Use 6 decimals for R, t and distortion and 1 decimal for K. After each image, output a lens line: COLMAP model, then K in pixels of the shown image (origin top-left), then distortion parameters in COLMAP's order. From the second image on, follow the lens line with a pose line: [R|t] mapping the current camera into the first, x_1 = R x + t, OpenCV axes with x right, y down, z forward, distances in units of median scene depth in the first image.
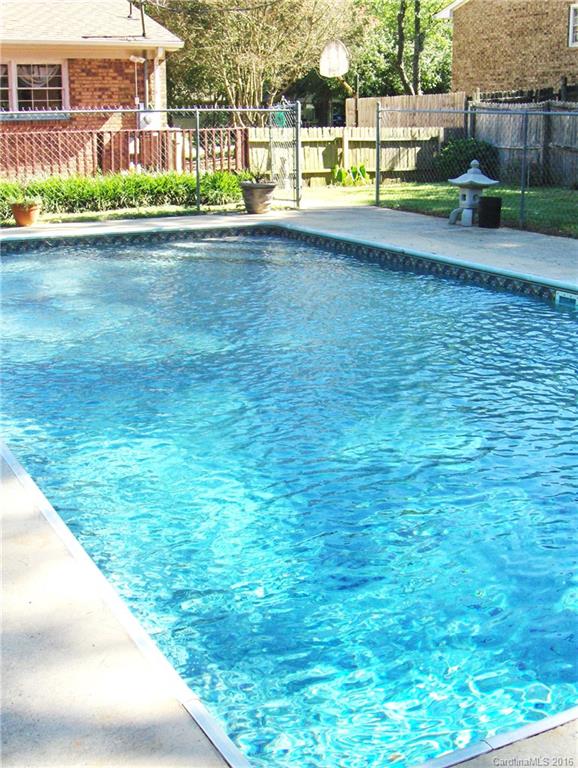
lens RADIAL K [[1039.8, 0, 289.0], [0, 1039.8, 384.0], [0, 0, 1]] dist [-0.051698, -0.012724]
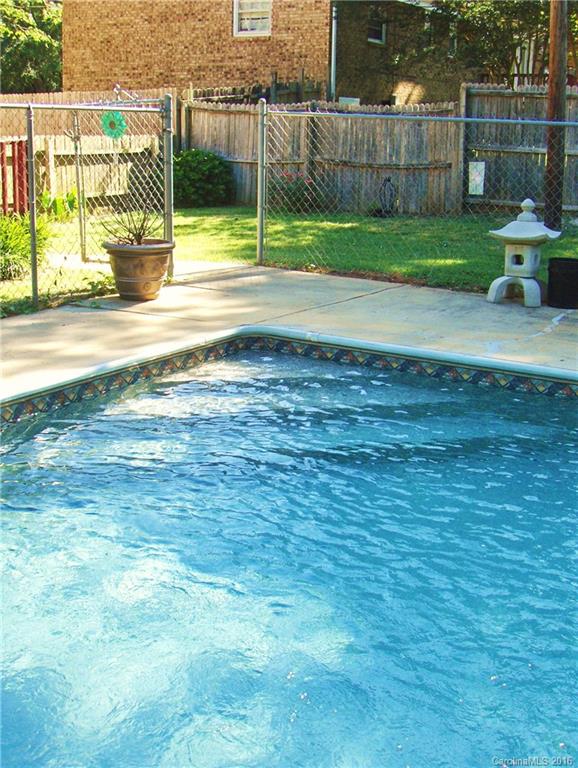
lens RADIAL K [[1039.8, 0, 289.0], [0, 1039.8, 384.0], [0, 0, 1]] dist [-0.051698, -0.012724]
pose [[0.874890, -0.107501, 0.472241, -0.140439], [0.108069, 0.993803, 0.026017, -0.080689], [-0.472111, 0.028273, 0.881085, 0.310087]]
